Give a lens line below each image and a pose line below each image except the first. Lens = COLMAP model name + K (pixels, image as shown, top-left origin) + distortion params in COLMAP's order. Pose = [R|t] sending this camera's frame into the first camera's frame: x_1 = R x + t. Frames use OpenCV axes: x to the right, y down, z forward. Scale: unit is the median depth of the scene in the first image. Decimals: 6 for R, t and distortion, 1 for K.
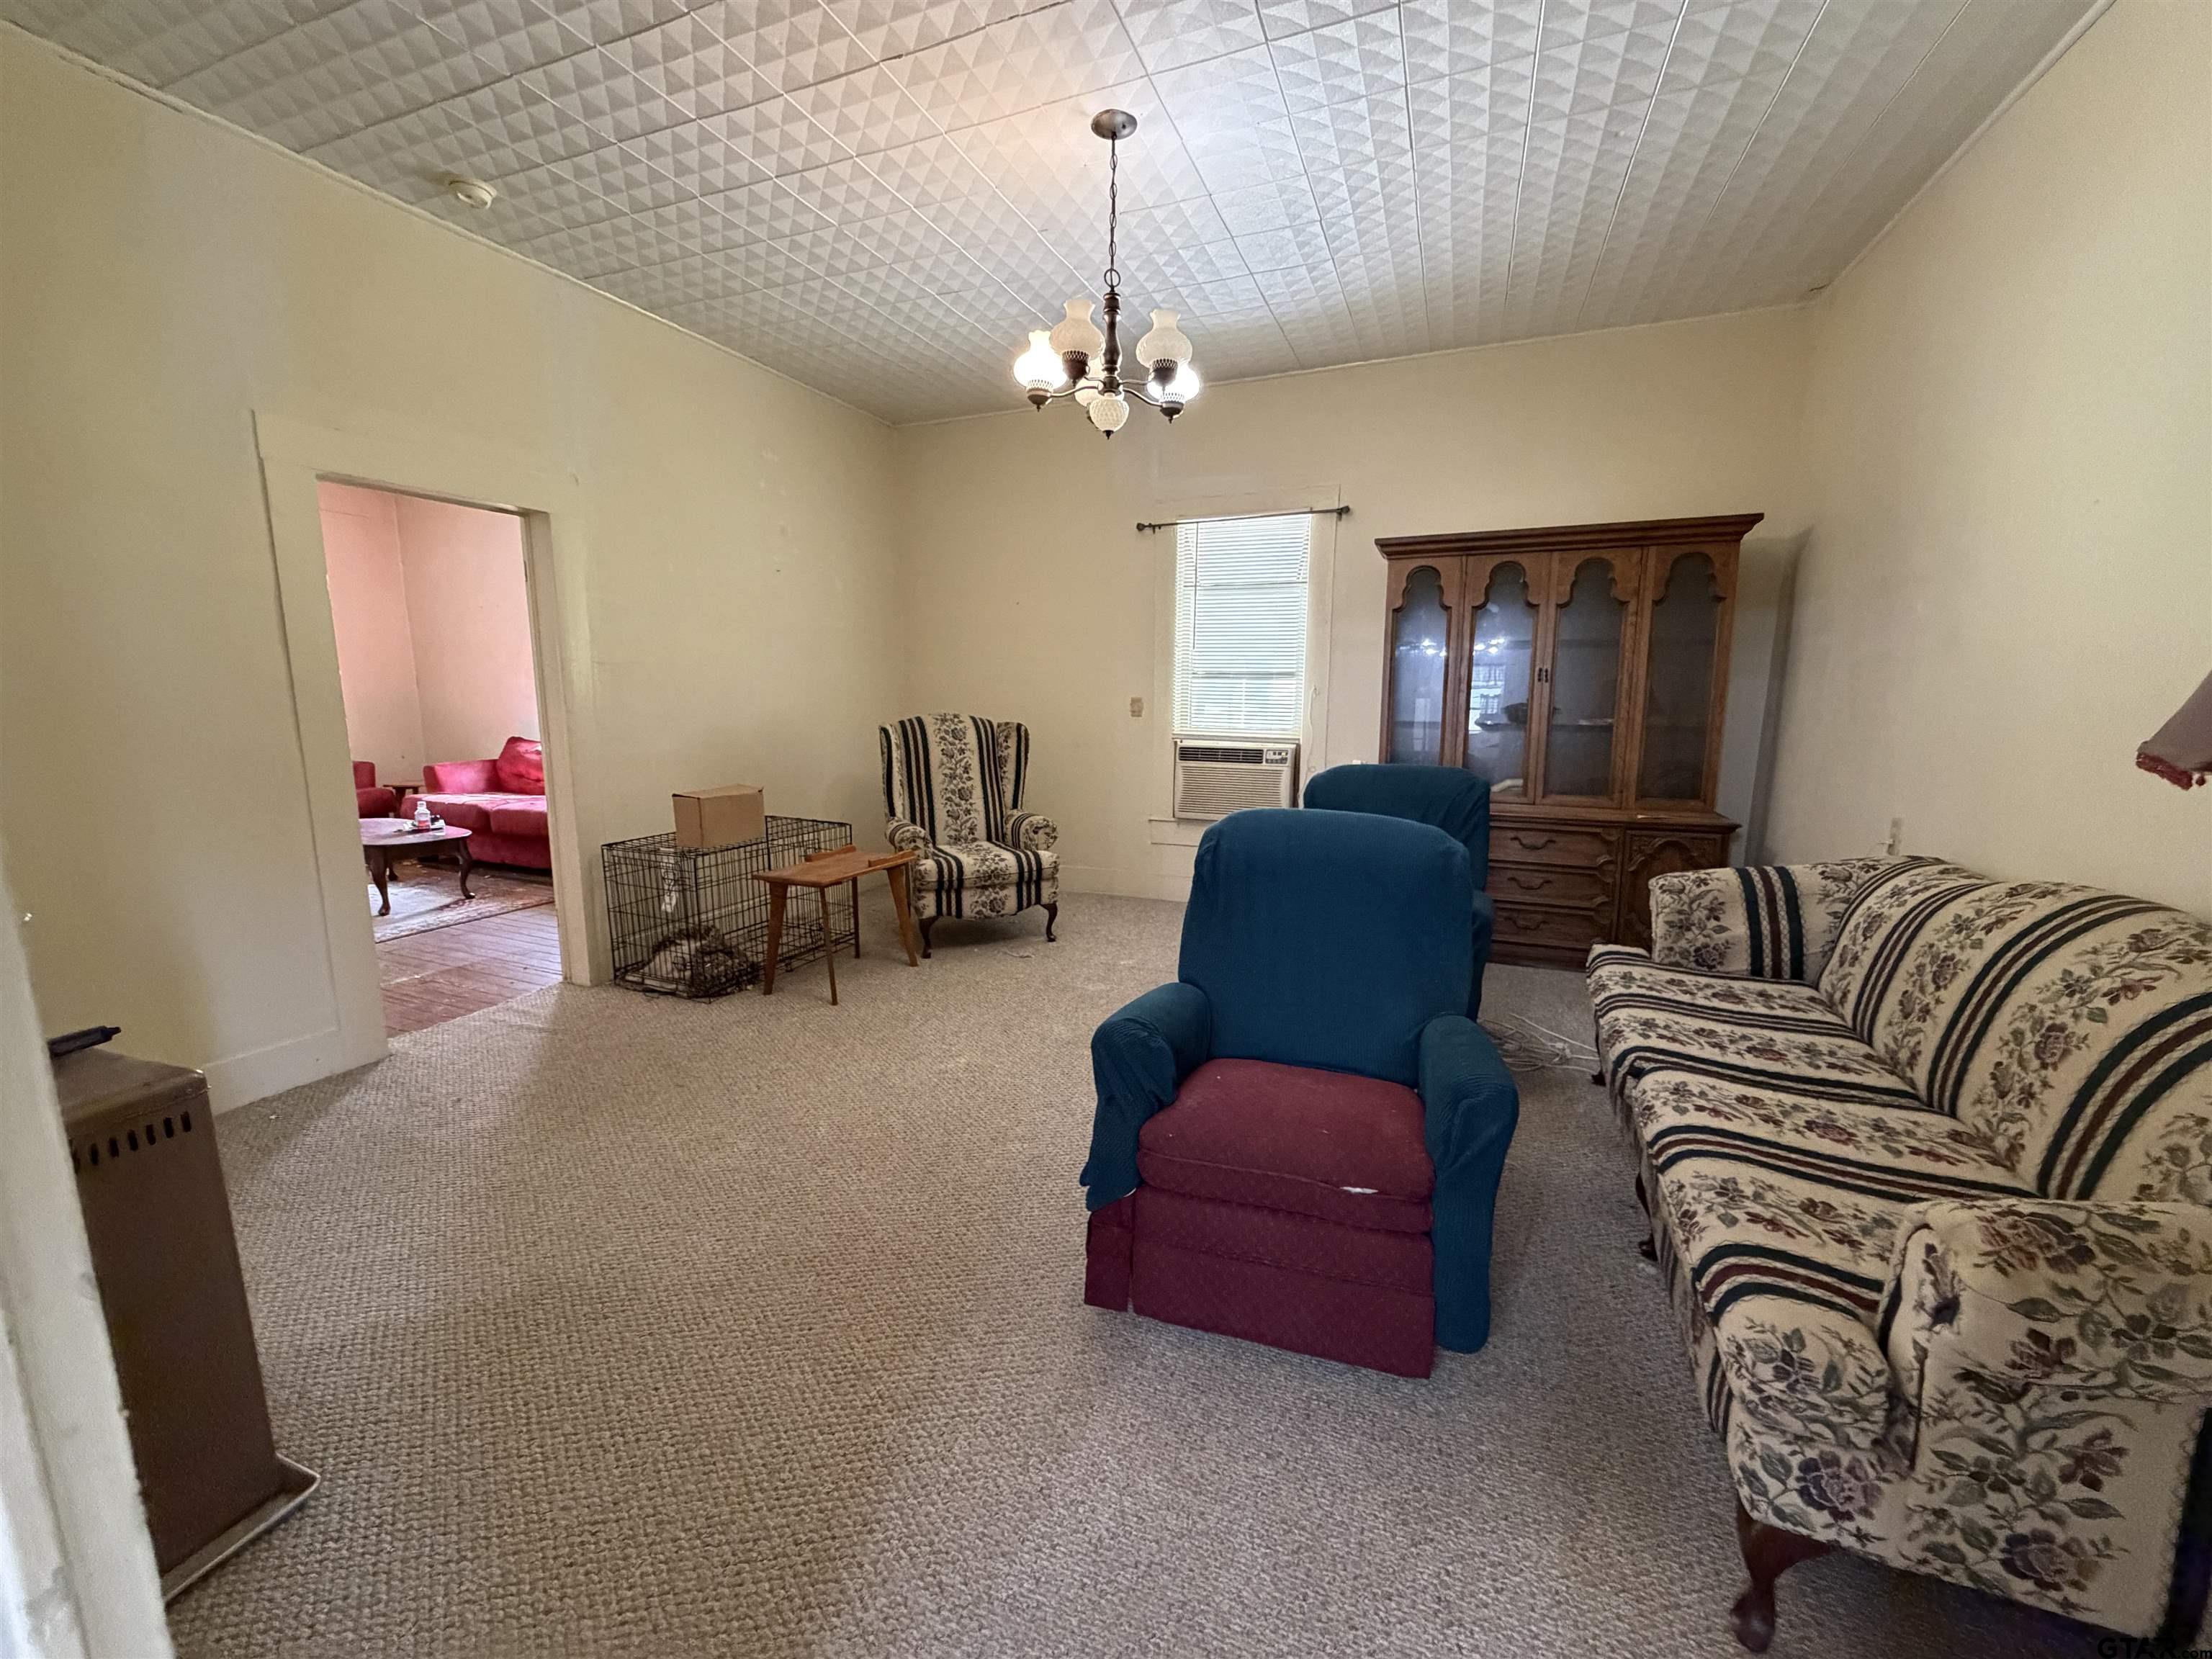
lens RADIAL K [[884.1, 0, 1098.9], [0, 884.1, 830.9], [0, 0, 1]] dist [-0.001438, 0.000407]
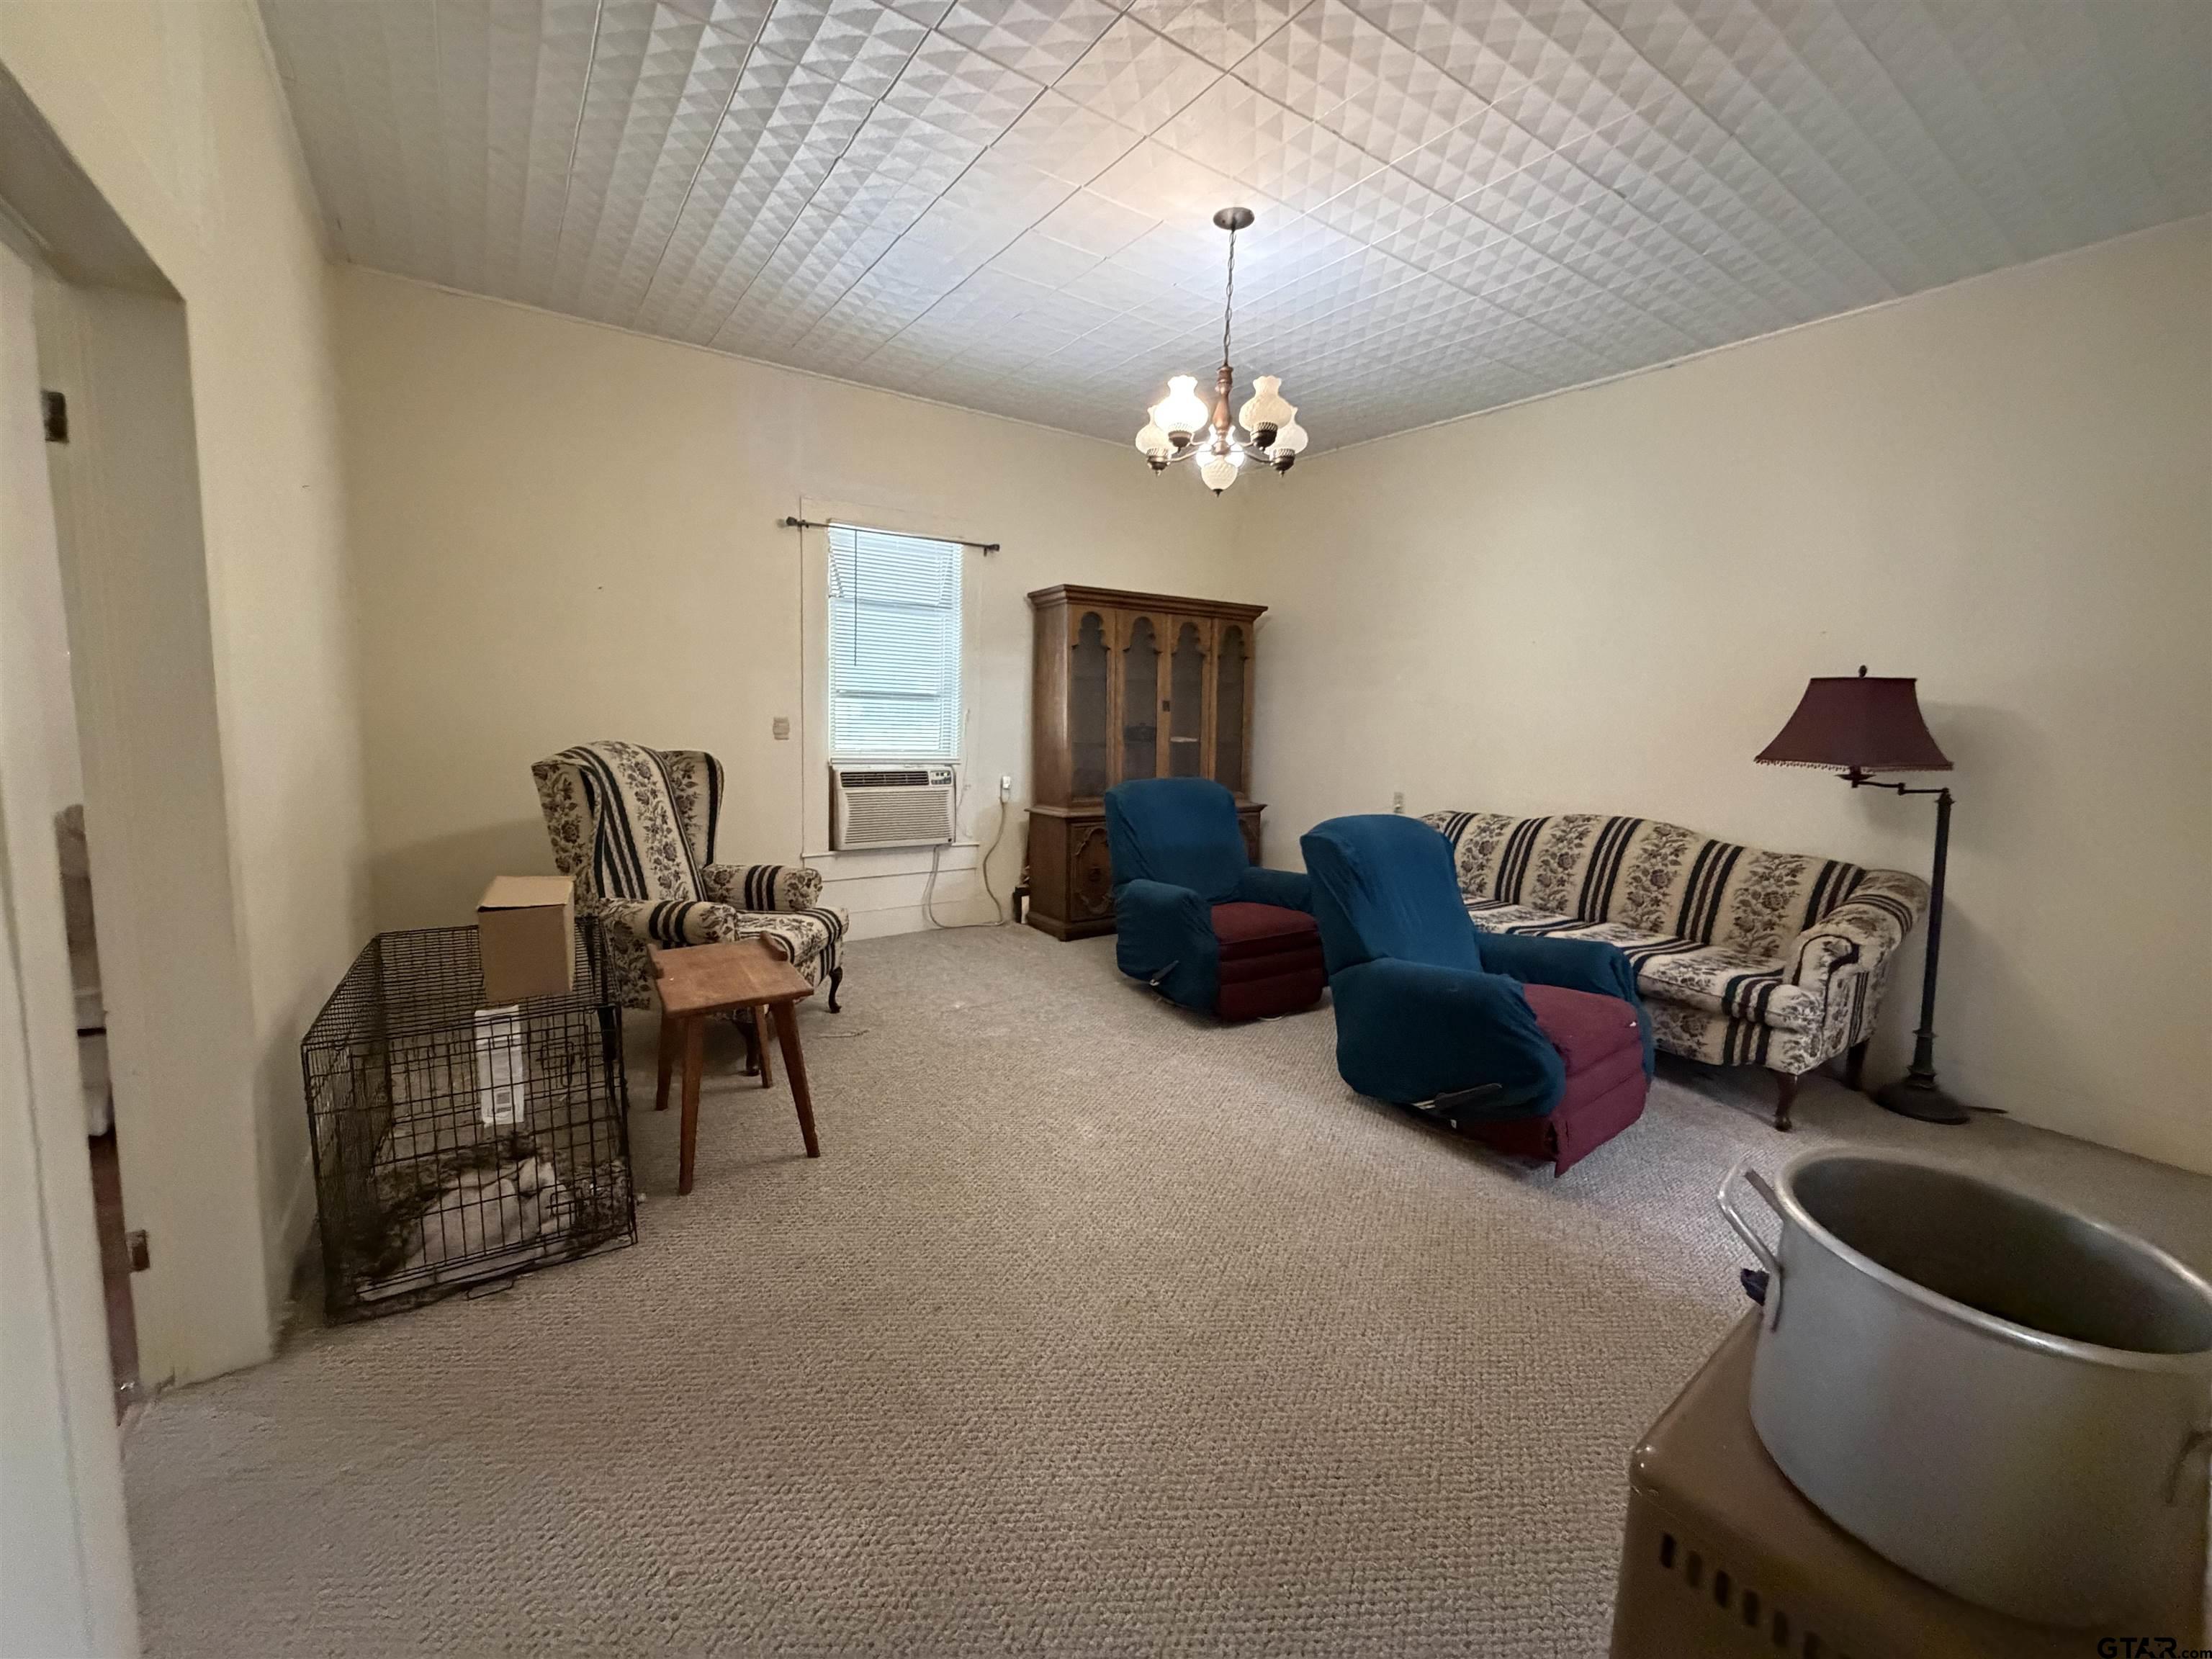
lens RADIAL K [[884.1, 0, 1098.9], [0, 884.1, 830.9], [0, 0, 1]] dist [-0.001438, 0.000407]
pose [[0.538512, -0.105617, 0.835972, -0.643844], [0.108270, 0.992562, 0.055656, -0.069170], [-0.835633, 0.060540, 0.545942, 0.346955]]
